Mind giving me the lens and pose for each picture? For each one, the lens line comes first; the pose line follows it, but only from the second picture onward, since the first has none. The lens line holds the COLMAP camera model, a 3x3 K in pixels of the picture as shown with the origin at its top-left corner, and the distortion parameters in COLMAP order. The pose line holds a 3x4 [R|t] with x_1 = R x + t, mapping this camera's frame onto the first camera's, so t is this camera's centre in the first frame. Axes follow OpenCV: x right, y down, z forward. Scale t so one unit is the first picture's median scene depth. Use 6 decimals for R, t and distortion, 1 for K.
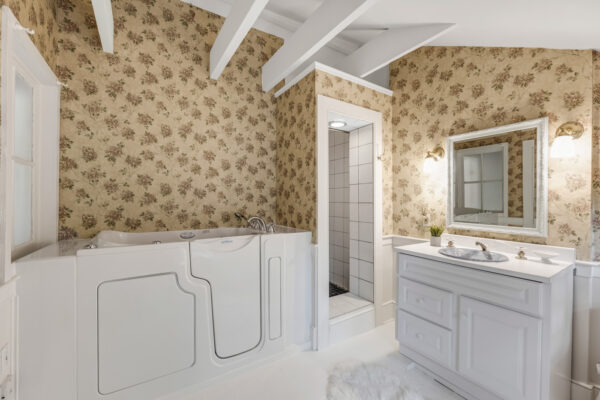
lens RADIAL K [[250.9, 0, 303.2], [0, 250.9, 197.6], [0, 0, 1]] dist [-0.012774, 0.000682]
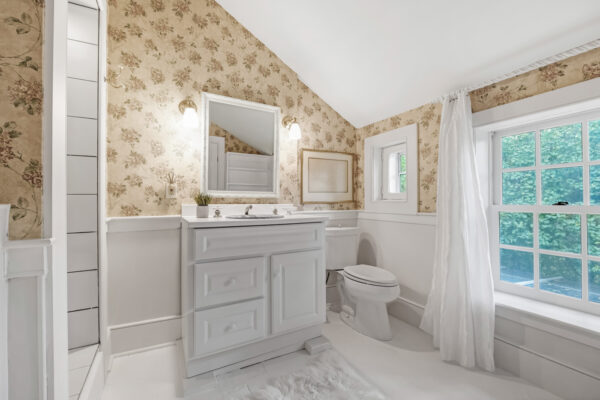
lens RADIAL K [[250.9, 0, 298.9], [0, 250.9, 197.7], [0, 0, 1]] dist [-0.012774, 0.000682]
pose [[0.055327, 0.013408, 0.998378, -0.269854], [0.000290, 0.999910, -0.013445, 0.137458], [-0.998468, 0.001033, 0.055318, 0.638664]]
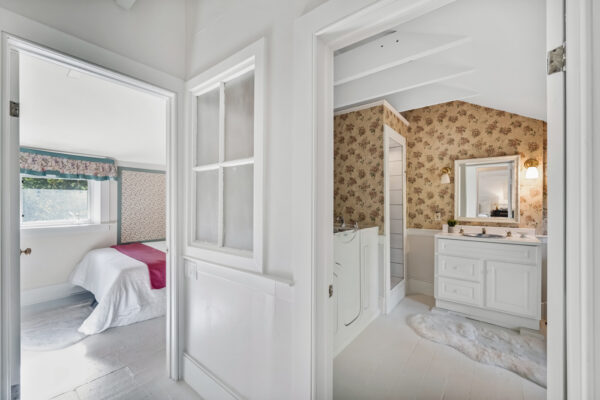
lens RADIAL K [[250.9, 0, 294.8], [0, 250.9, 201.4], [0, 0, 1]] dist [-0.012774, 0.000682]
pose [[0.947013, -0.000755, 0.321194, -0.840954], [0.000076, 0.999998, 0.002127, 0.000504], [-0.321195, -0.001990, 0.947011, -0.115906]]
